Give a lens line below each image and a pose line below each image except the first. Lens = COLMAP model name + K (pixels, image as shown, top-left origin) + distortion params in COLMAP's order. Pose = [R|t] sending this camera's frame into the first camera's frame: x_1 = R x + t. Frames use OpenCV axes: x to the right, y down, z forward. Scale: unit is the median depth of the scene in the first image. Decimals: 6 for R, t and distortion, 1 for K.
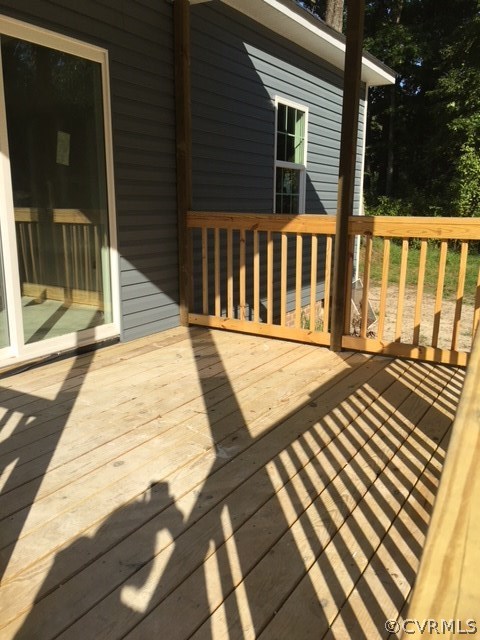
lens RADIAL K [[534.6, 0, 240.0], [0, 534.6, 320.0], [0, 0, 1]] dist [0.085093, -0.131933]
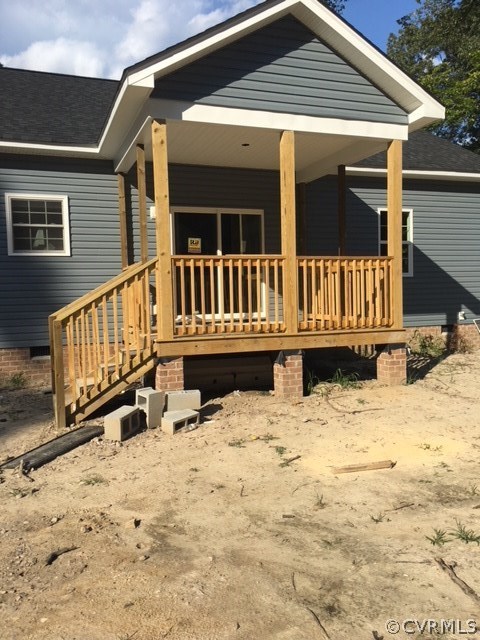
lens RADIAL K [[534.6, 0, 240.0], [0, 534.6, 320.0], [0, 0, 1]] dist [0.085093, -0.131933]
pose [[0.774382, 0.007008, -0.632680, 0.861726], [-0.107030, 0.986979, -0.120069, 0.240436], [0.623600, 0.160695, 0.765049, -0.654000]]
